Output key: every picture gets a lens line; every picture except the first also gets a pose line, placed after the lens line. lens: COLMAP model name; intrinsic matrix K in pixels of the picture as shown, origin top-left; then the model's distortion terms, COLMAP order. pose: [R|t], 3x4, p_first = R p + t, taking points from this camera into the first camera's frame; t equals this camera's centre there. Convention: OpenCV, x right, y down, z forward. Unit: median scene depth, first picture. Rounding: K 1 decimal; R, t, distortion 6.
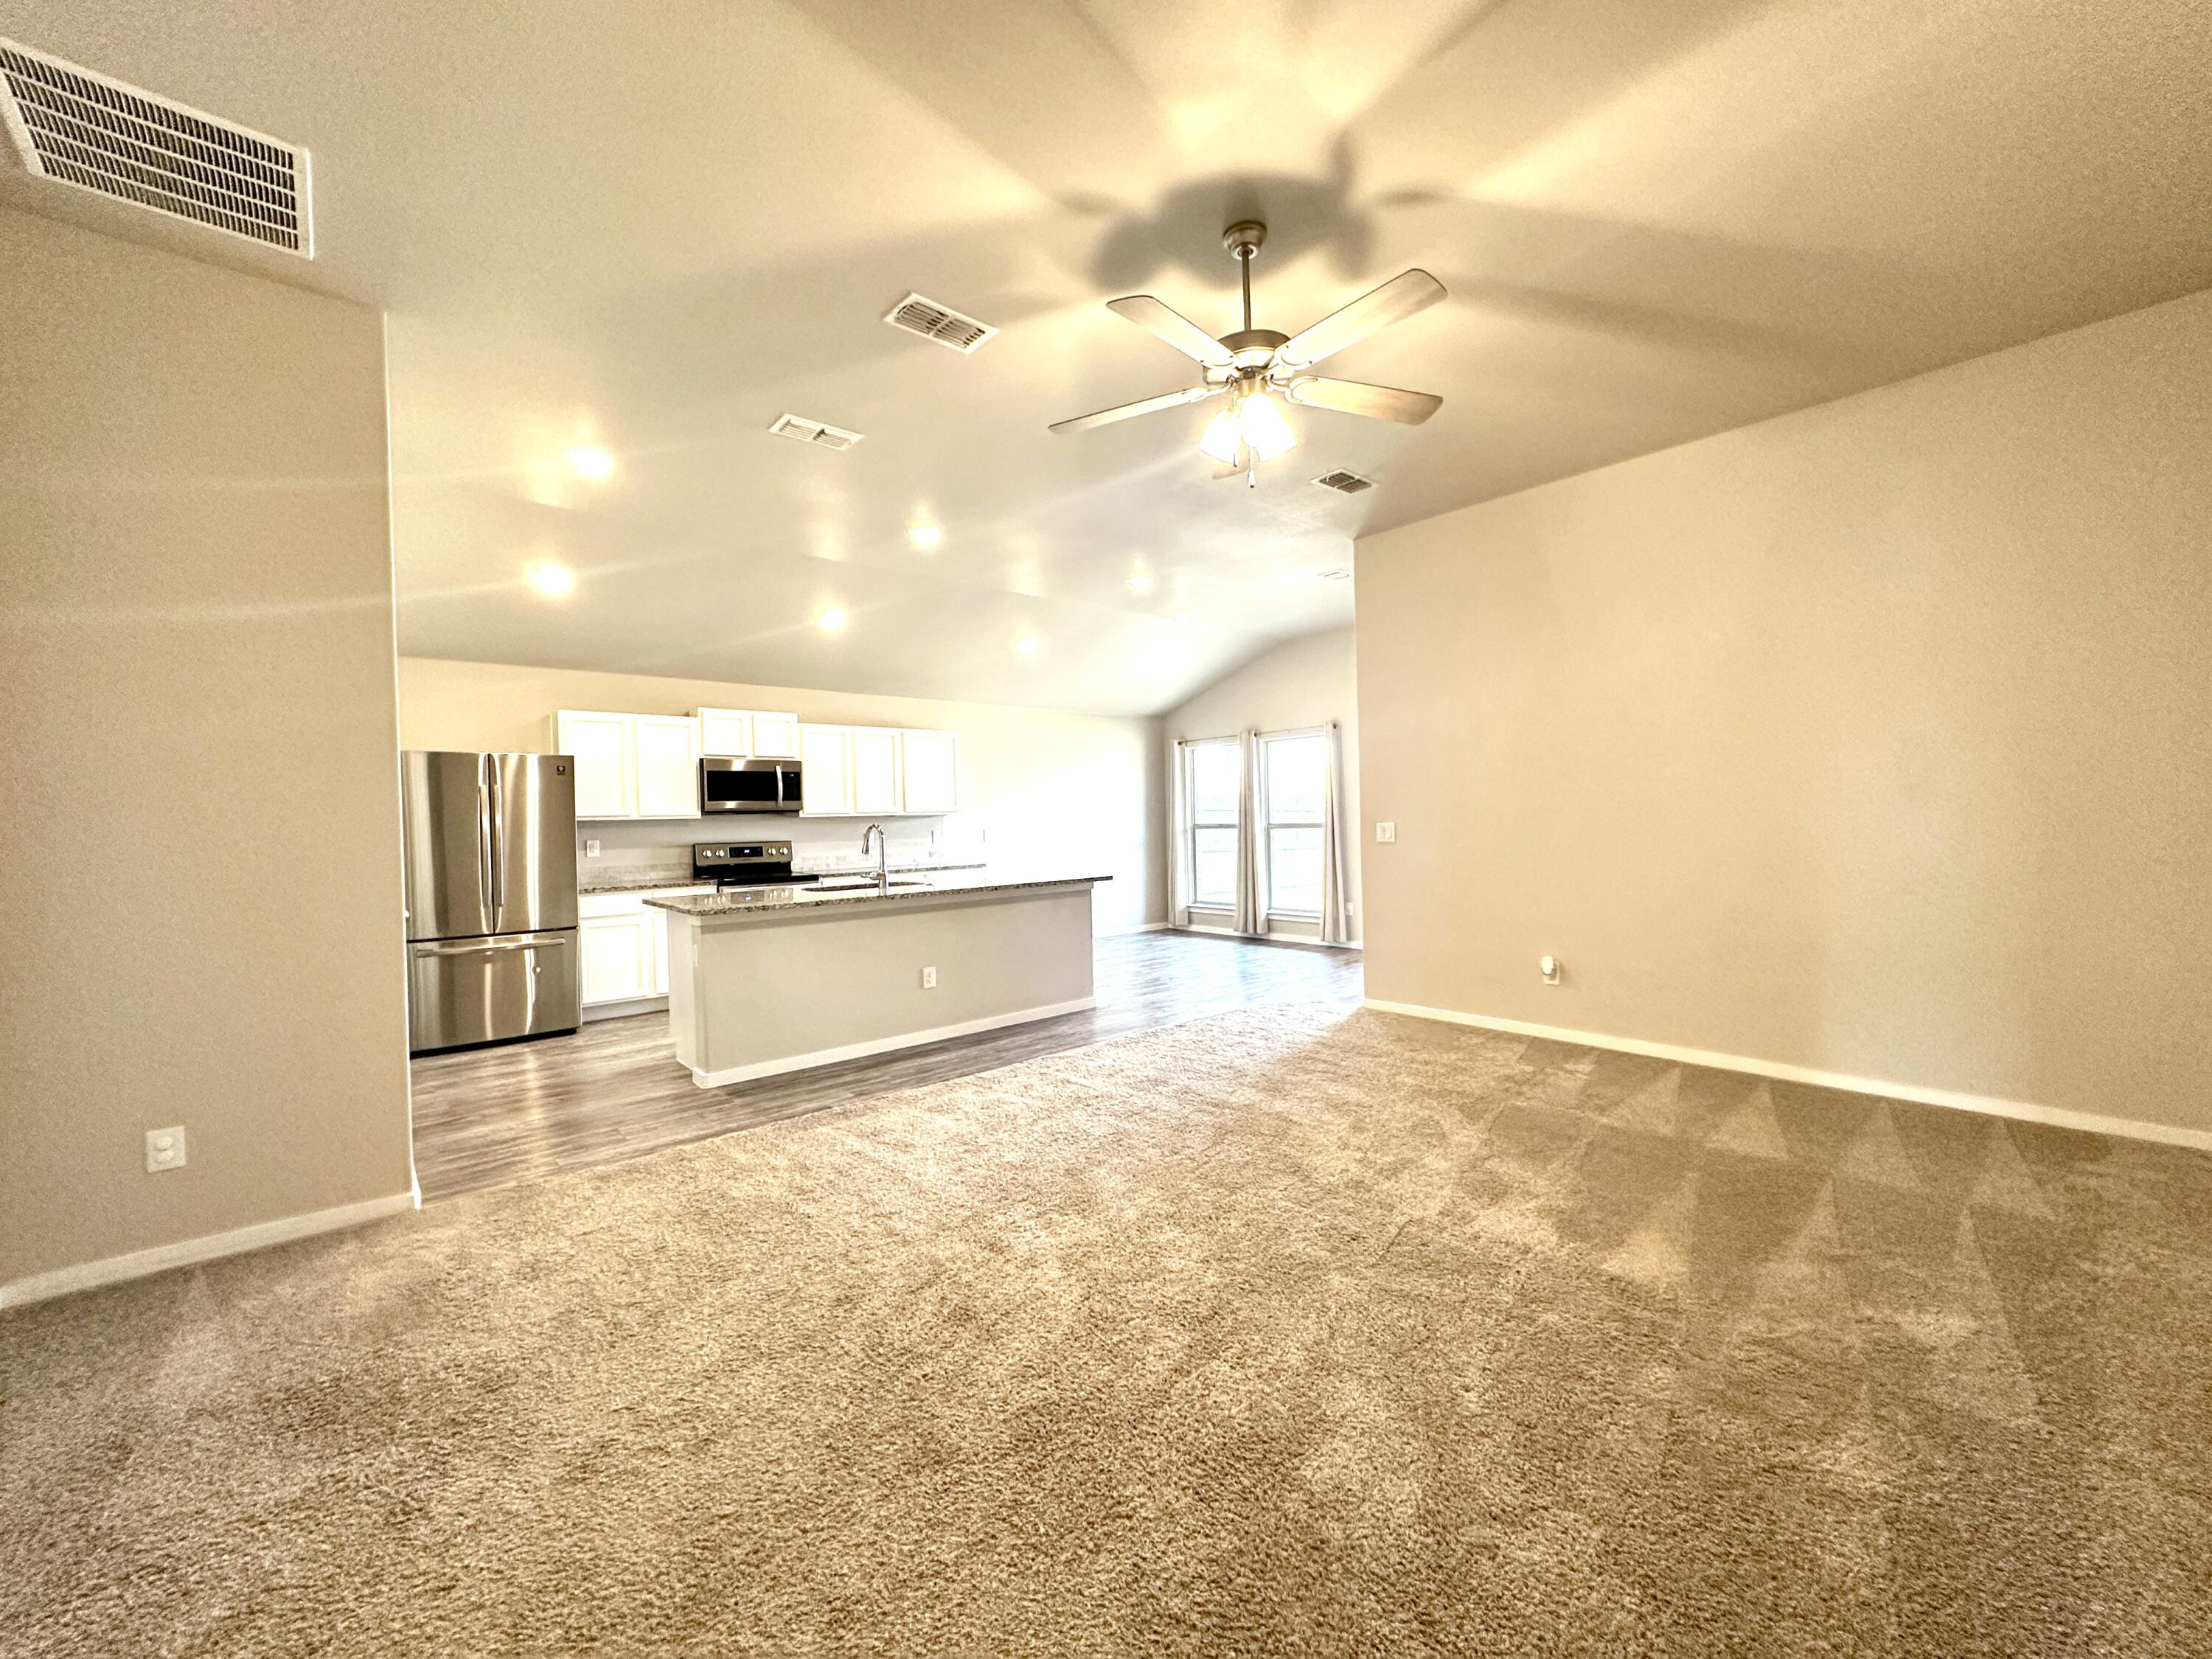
lens RADIAL K [[880.5, 0, 1106.0], [0, 880.5, 829.5], [0, 0, 1]] dist [-0.001857, -0.000163]
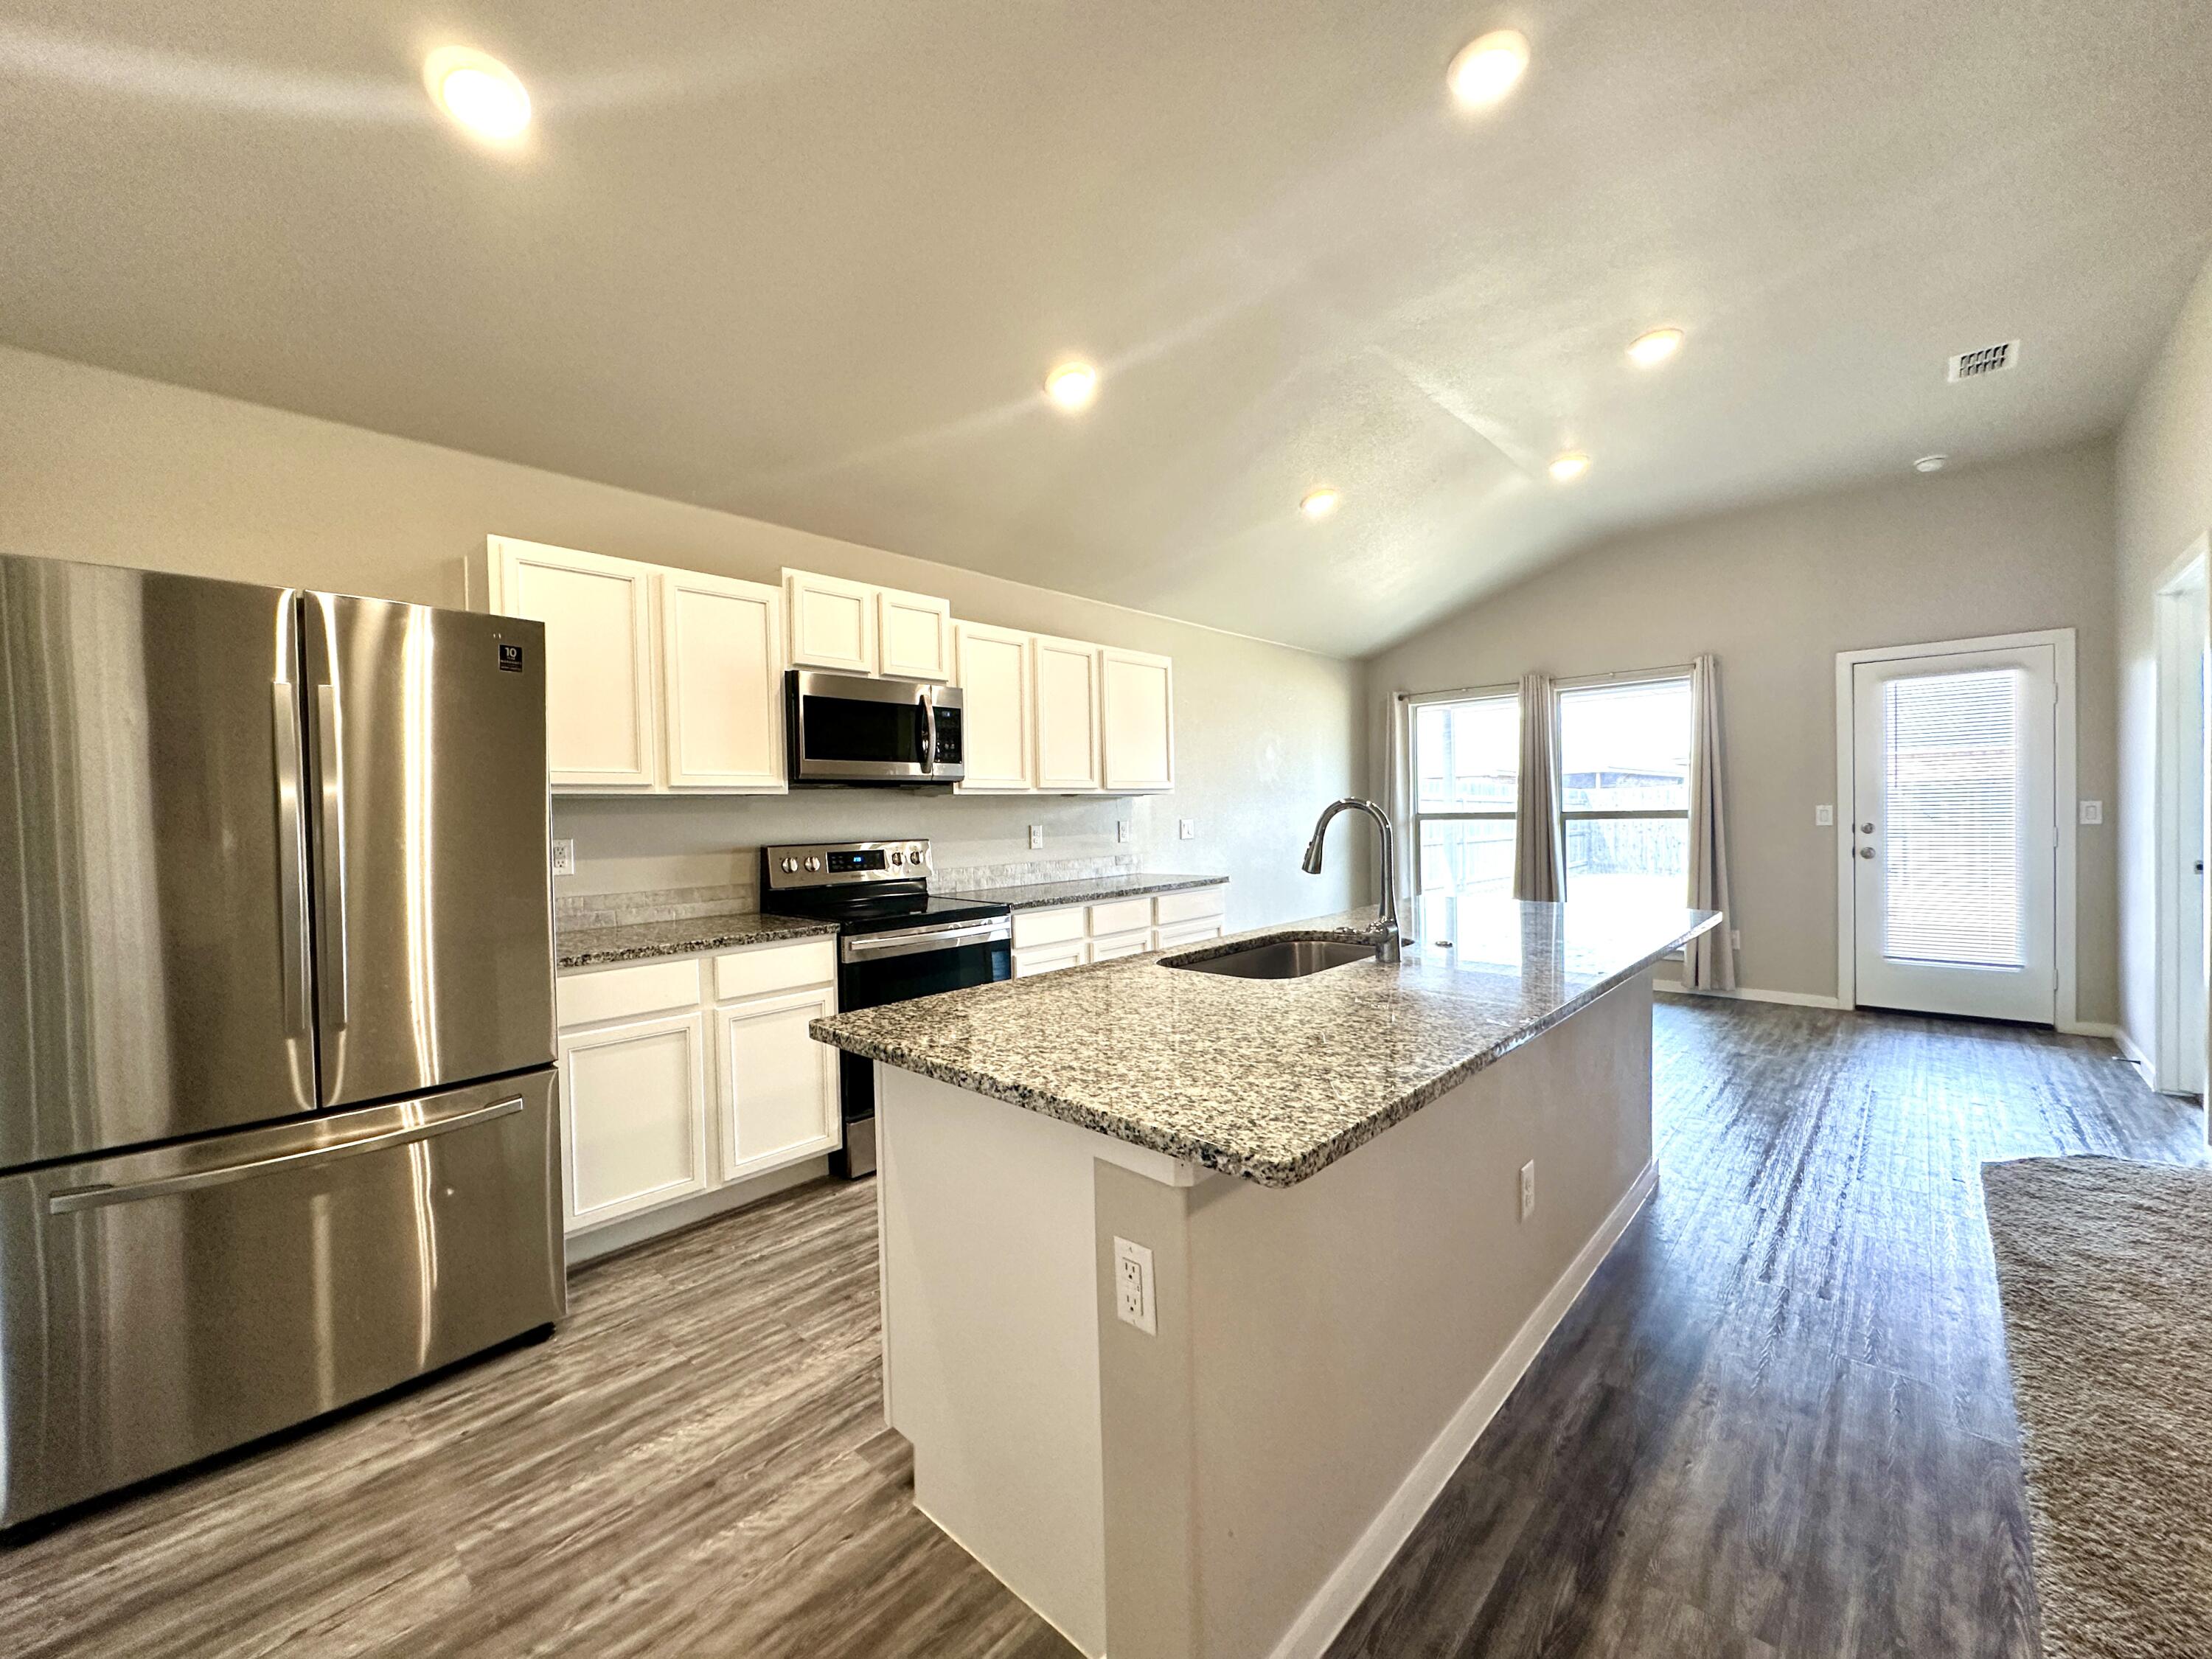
lens RADIAL K [[880.5, 0, 1106.0], [0, 880.5, 829.5], [0, 0, 1]] dist [-0.001857, -0.000163]
pose [[0.994759, -0.000836, 0.102248, -0.327713], [0.000205, 0.999981, 0.006186, 0.004040], [-0.102252, -0.006133, 0.994740, 0.483790]]
